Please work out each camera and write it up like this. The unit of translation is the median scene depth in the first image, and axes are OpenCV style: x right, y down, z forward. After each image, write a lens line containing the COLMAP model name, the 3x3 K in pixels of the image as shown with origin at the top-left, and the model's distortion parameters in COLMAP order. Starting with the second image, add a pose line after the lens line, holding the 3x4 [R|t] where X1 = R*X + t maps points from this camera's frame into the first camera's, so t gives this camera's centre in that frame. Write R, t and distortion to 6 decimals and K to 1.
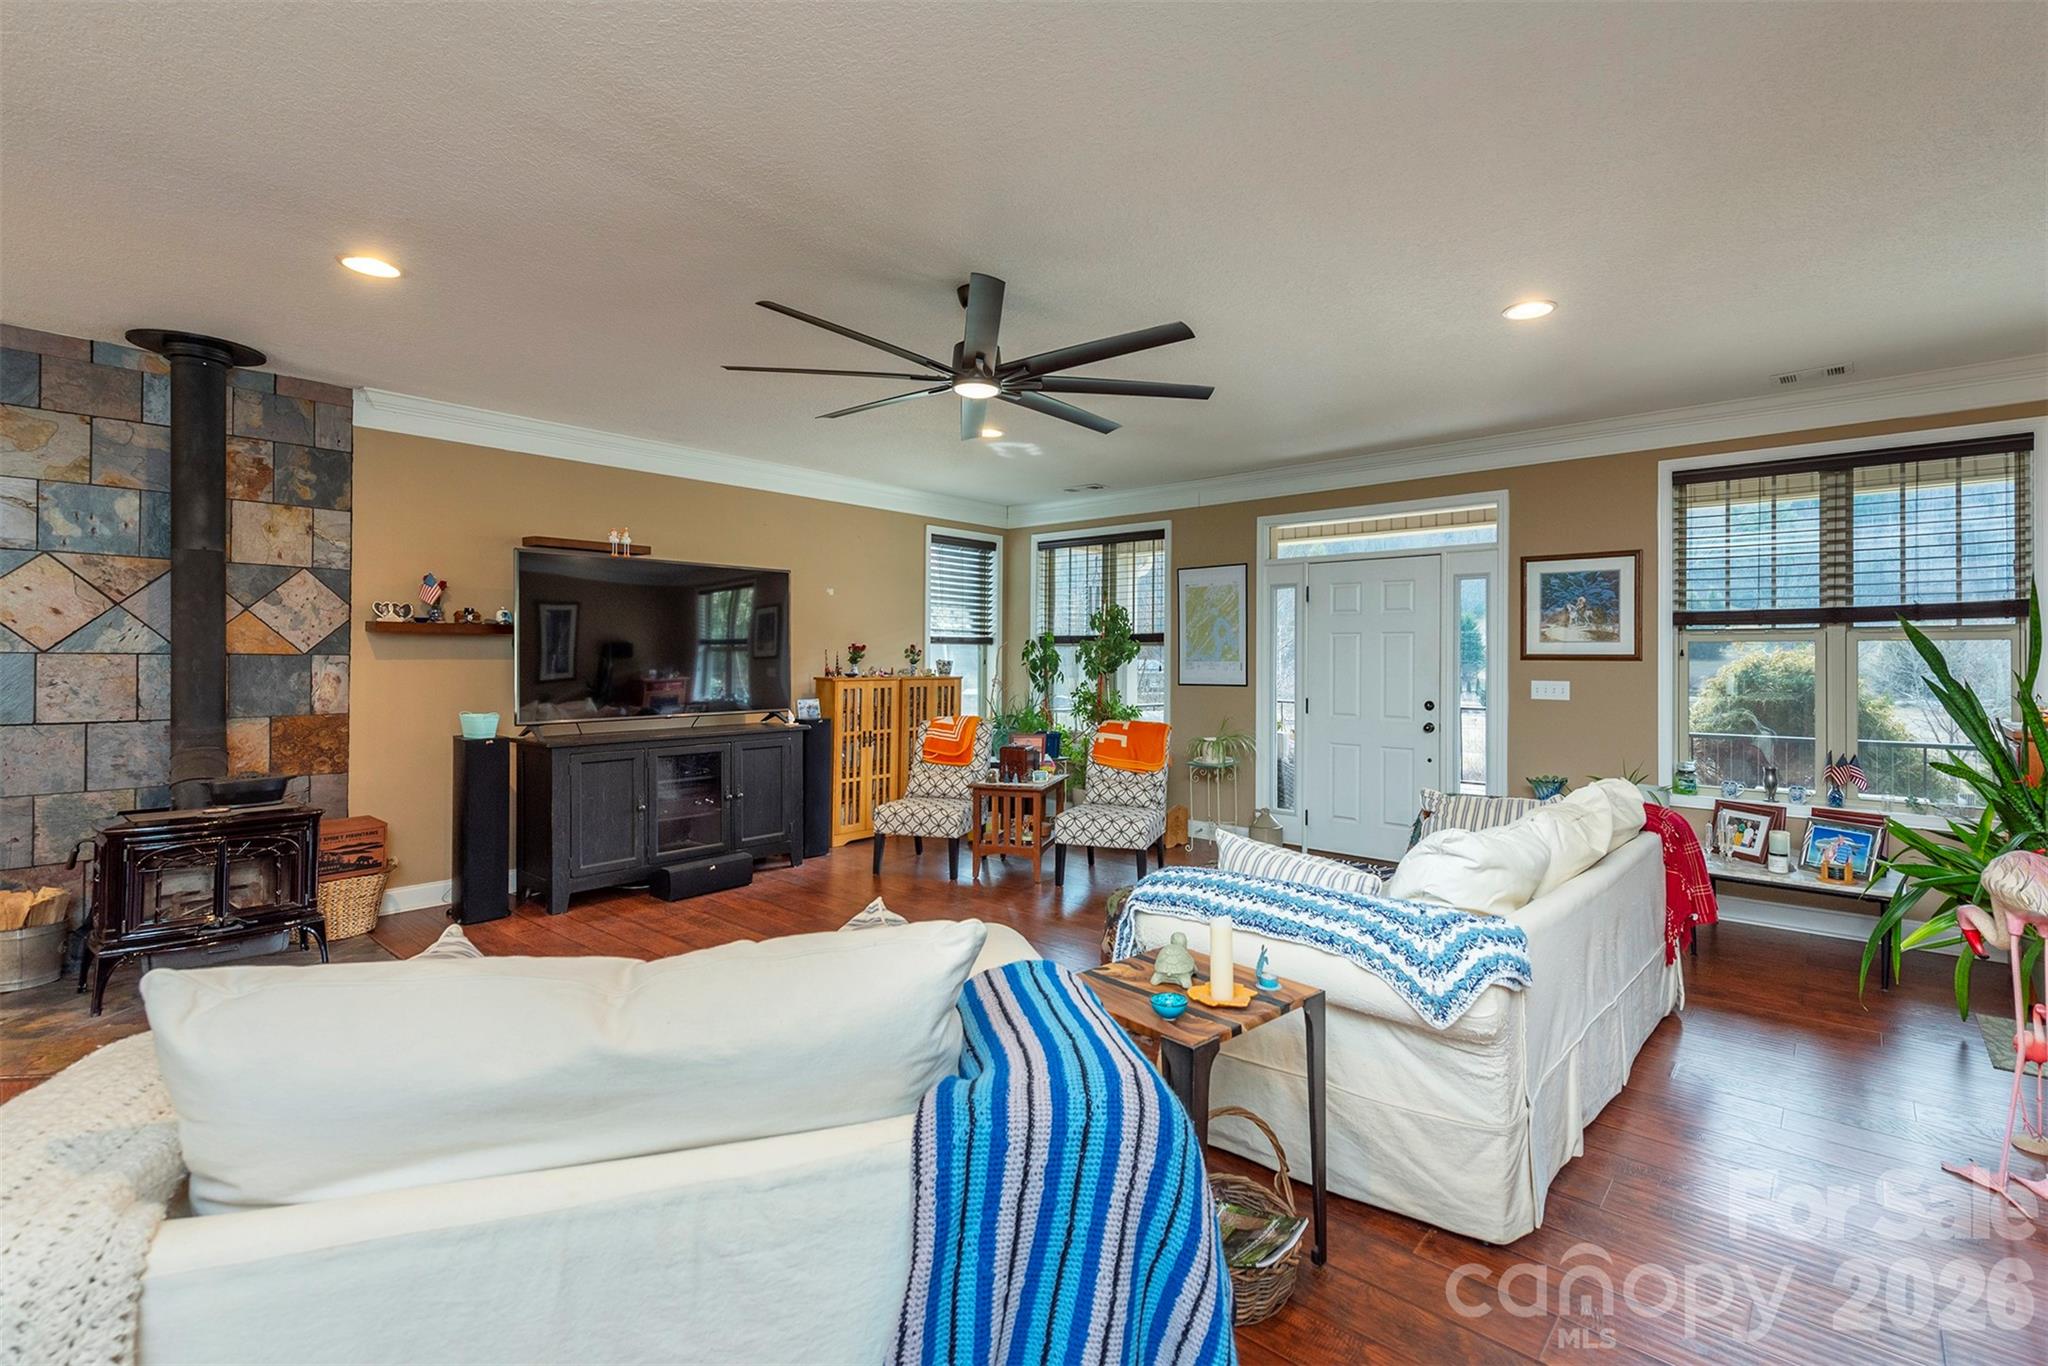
lens RADIAL K [[914.2, 0, 1072.9], [0, 914.2, 655.7], [0, 0, 1]] dist [0.015876, -0.006786]
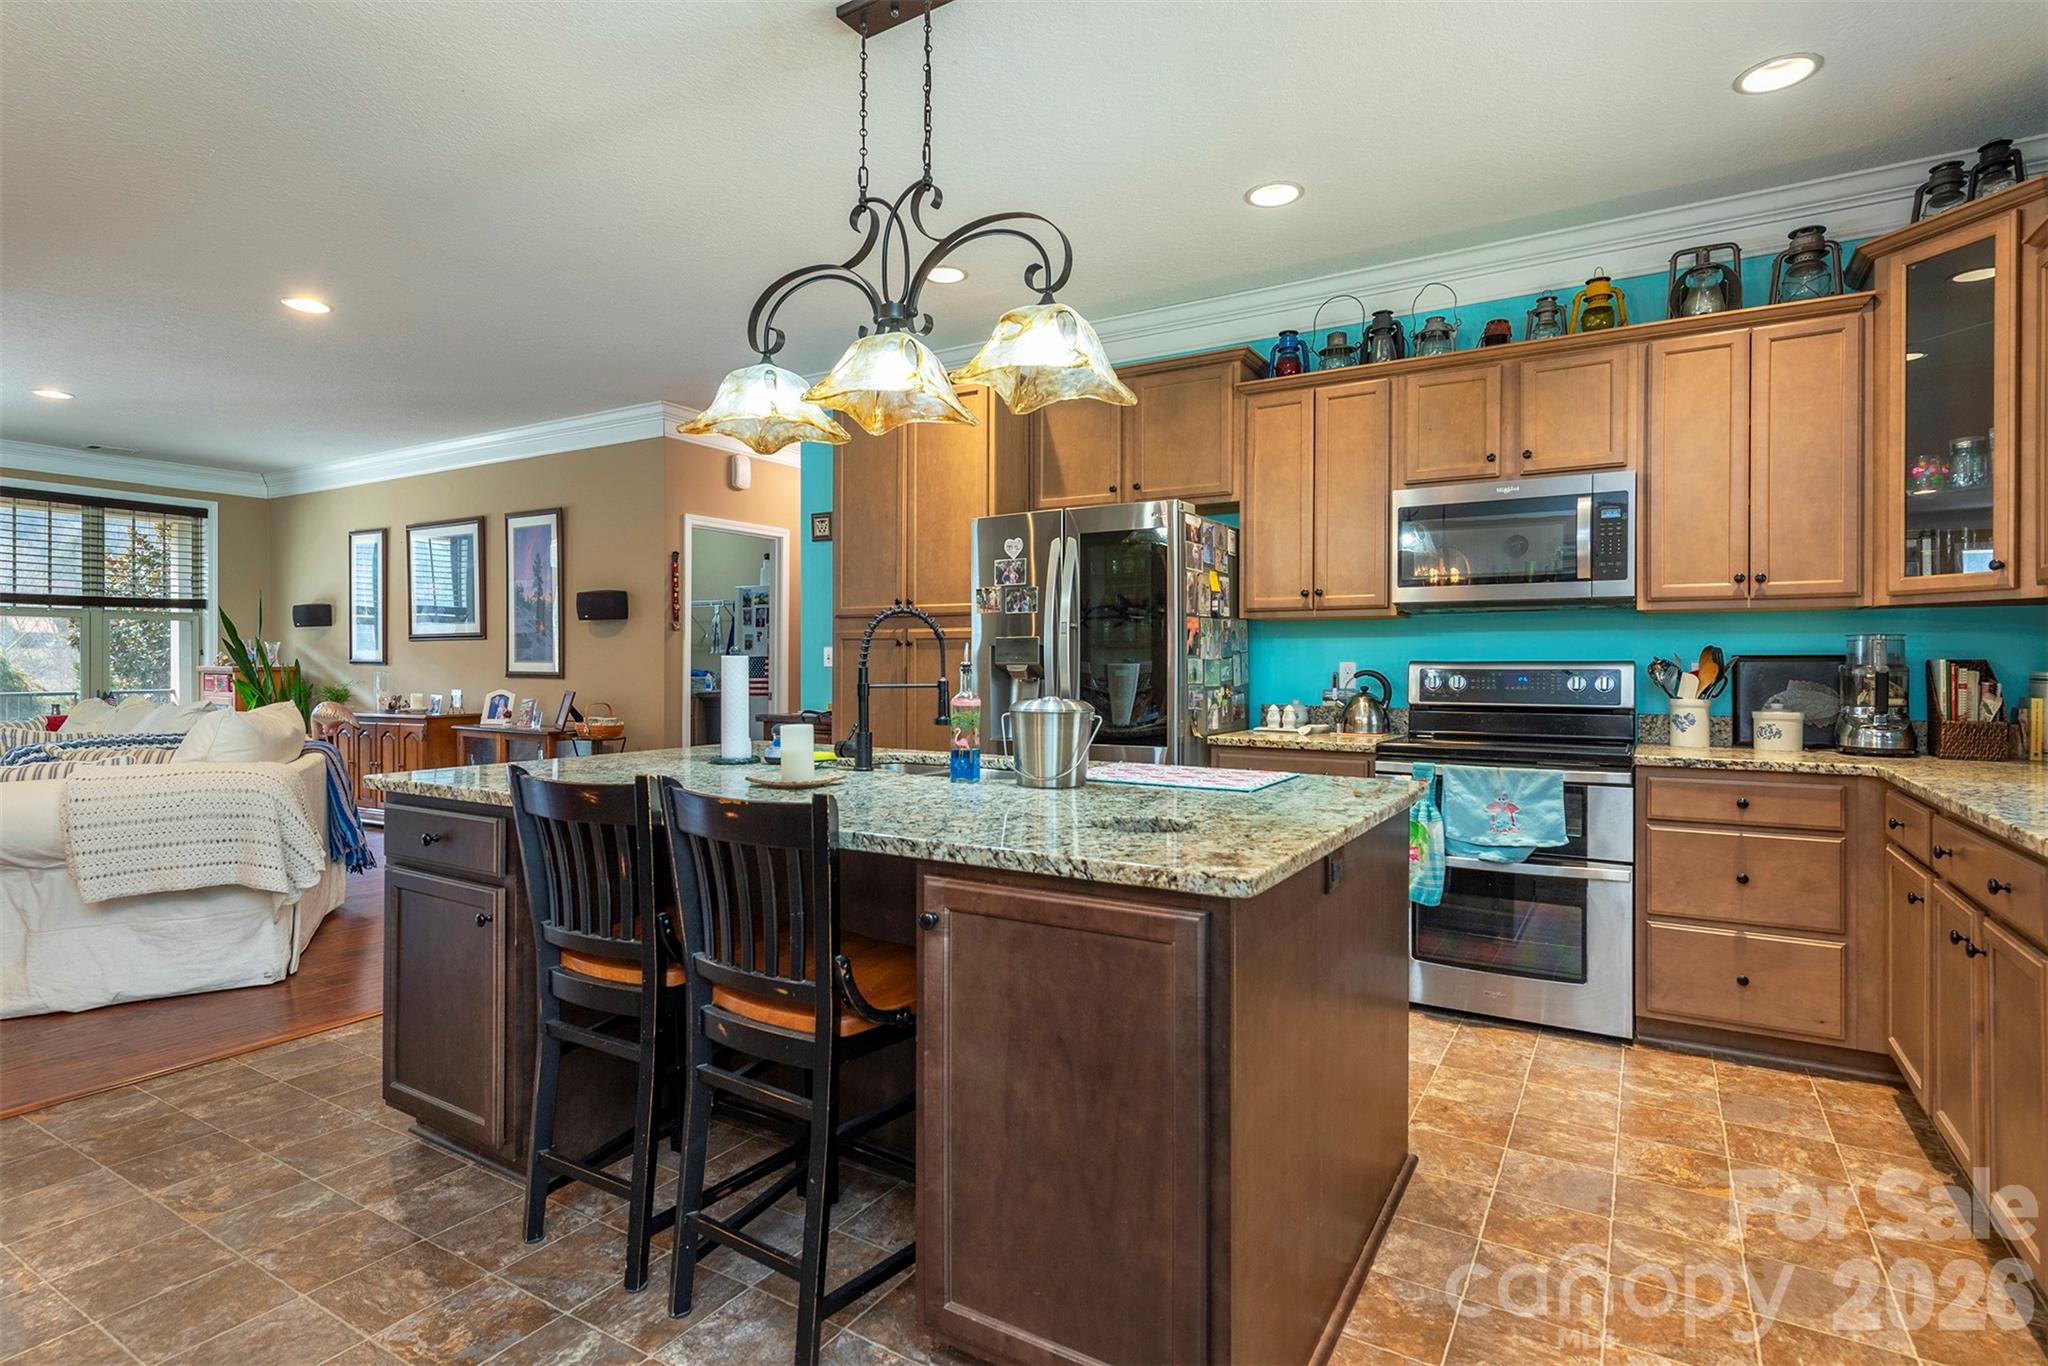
lens RADIAL K [[1028.0, 0, 1012.4], [0, 1028.0, 664.3], [0, 0, 1]] dist [0.022880, -0.005116]
pose [[-0.155386, -0.009681, 0.987806, -1.060929], [-0.009003, 0.999924, 0.008384, 0.030793], [-0.987813, -0.007590, -0.155462, -0.227575]]
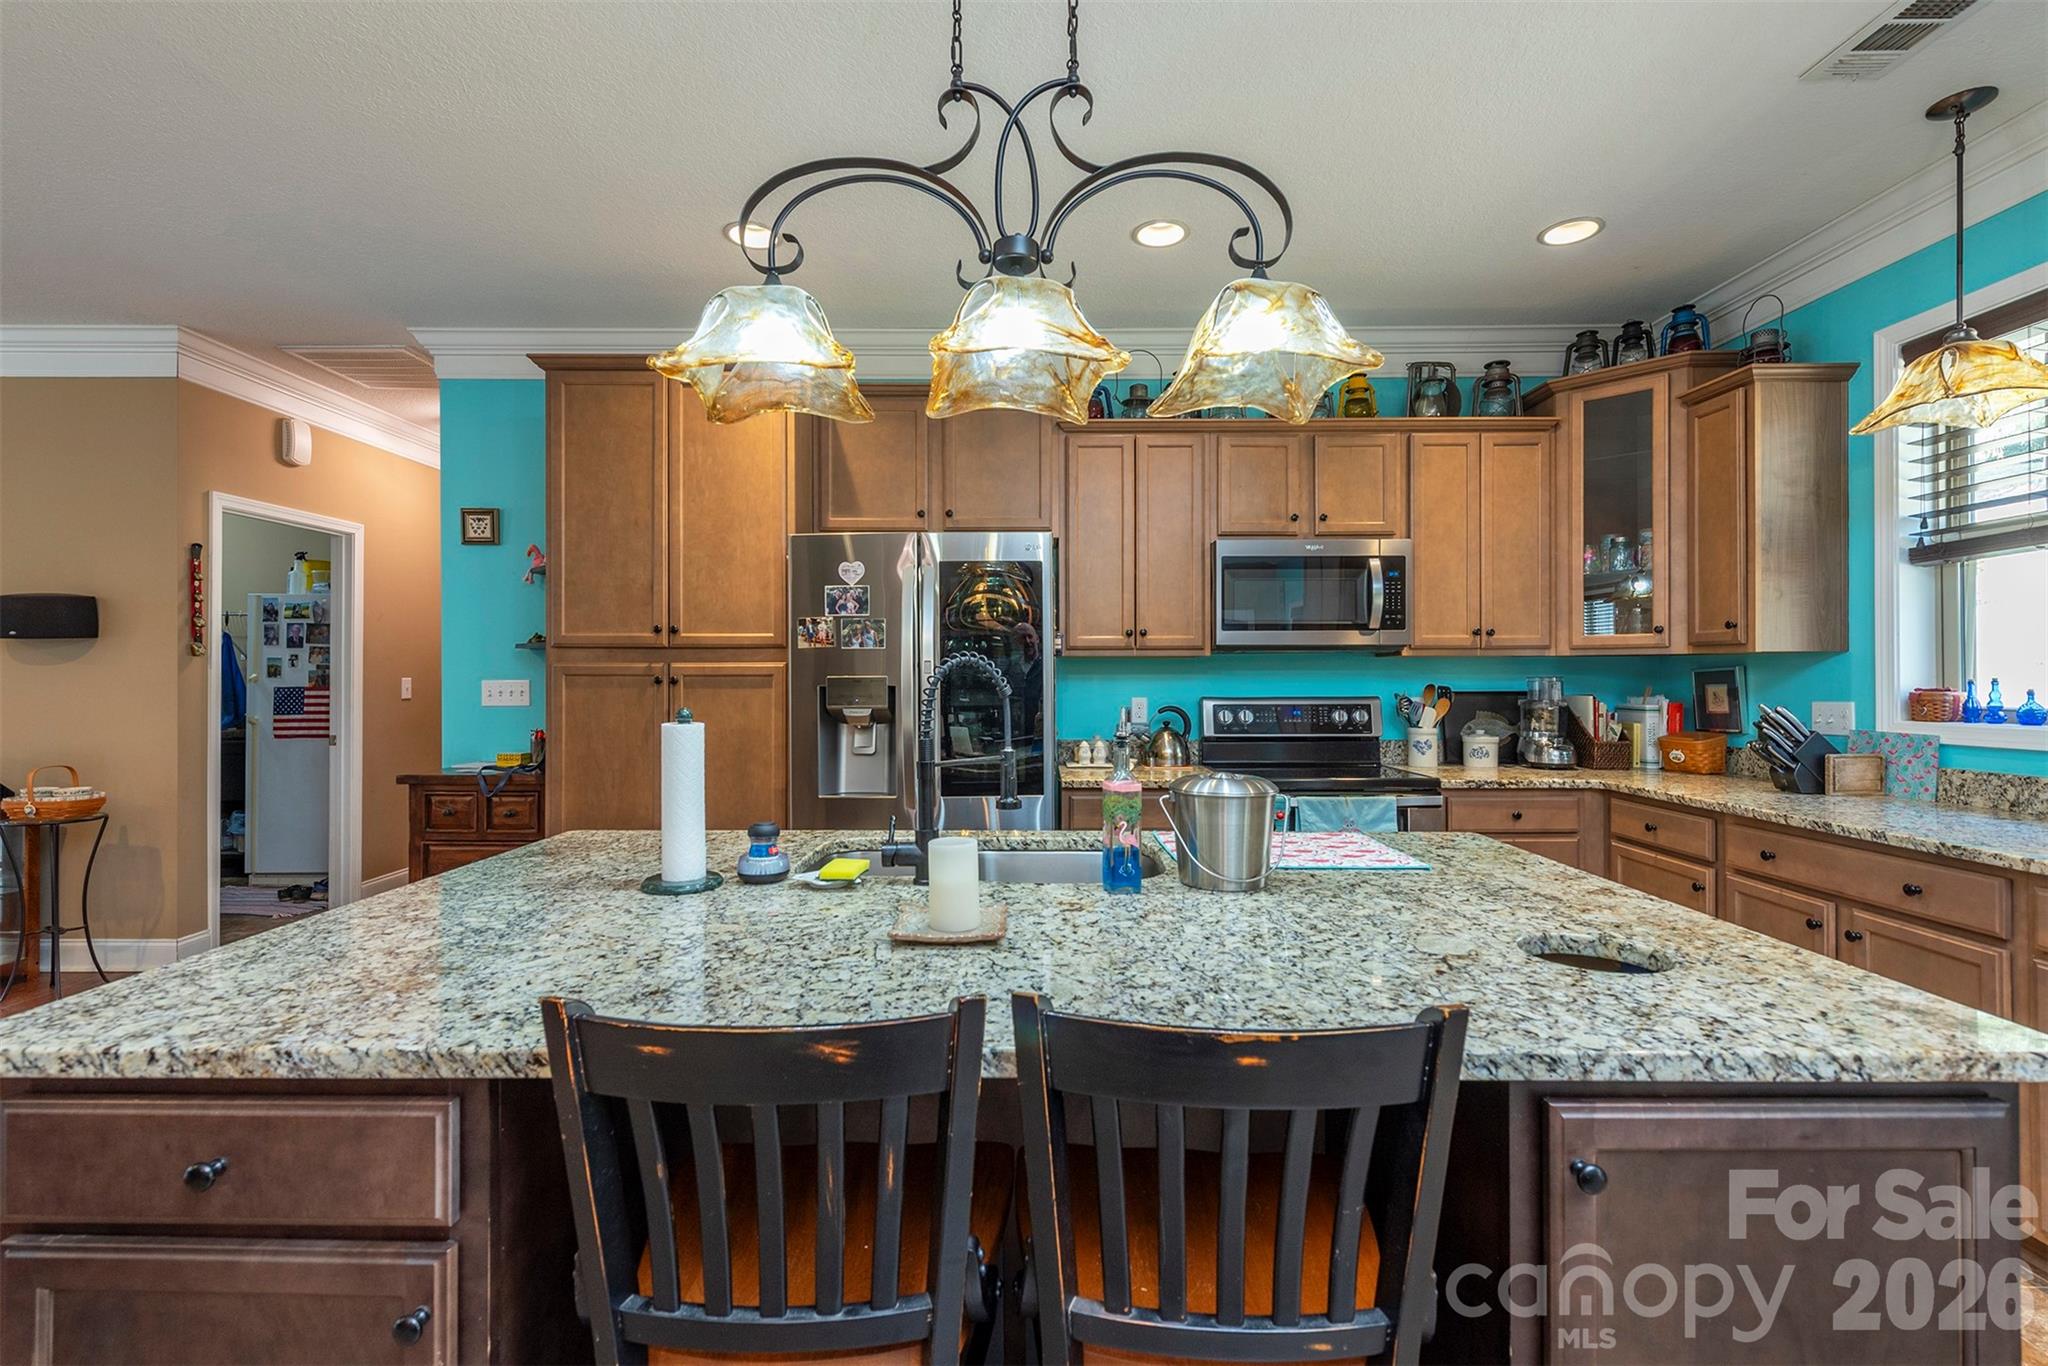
lens RADIAL K [[914.2, 0, 1033.1], [0, 914.2, 672.0], [0, 0, 1]] dist [0.015876, -0.006786]
pose [[-0.644381, -0.002706, 0.764700, -0.812209], [-0.007058, 0.999972, -0.002409, 0.013872], [-0.764672, -0.006949, -0.644382, -0.049636]]
